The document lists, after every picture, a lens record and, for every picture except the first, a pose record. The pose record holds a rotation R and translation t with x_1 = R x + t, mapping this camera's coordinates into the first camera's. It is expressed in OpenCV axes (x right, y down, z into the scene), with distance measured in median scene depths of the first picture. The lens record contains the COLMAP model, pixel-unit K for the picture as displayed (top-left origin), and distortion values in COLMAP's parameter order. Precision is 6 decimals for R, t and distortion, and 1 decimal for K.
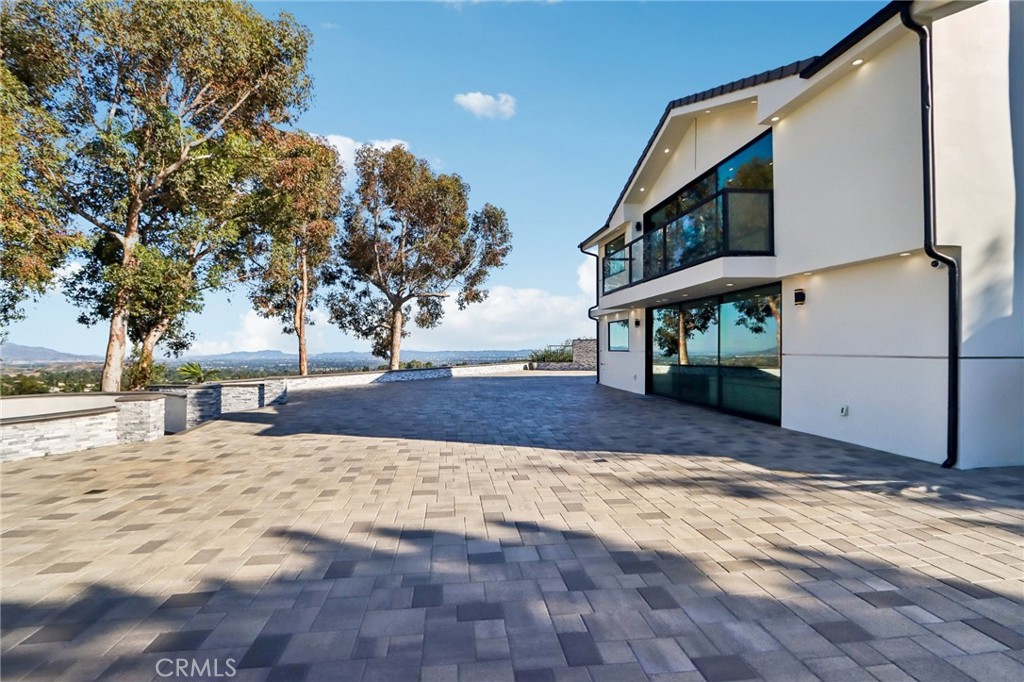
lens RADIAL K [[482.9, 0, 512.0], [0, 482.9, 341.0], [0, 0, 1]] dist [-0.014354, 0.000006]
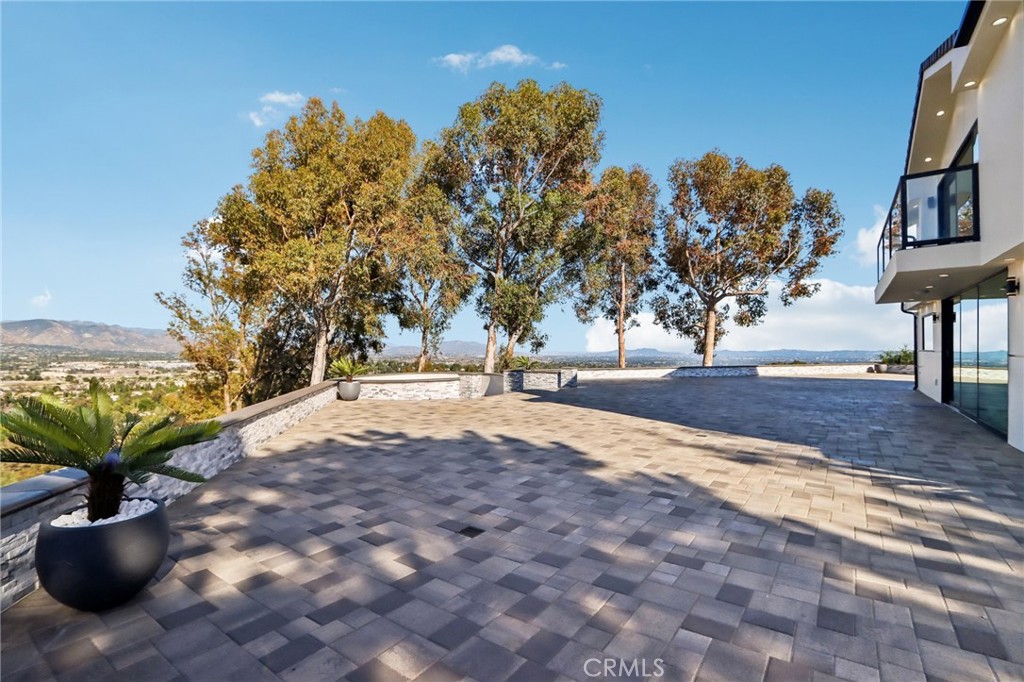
lens RADIAL K [[480.5, 0, 508.0], [0, 480.5, 348.2], [0, 0, 1]] dist [-0.007837, 0.000021]
pose [[0.734043, 0.005588, -0.679080, 0.215596], [0.006926, 0.999853, 0.015714, -0.001726], [0.679067, -0.016238, 0.733896, -0.087233]]
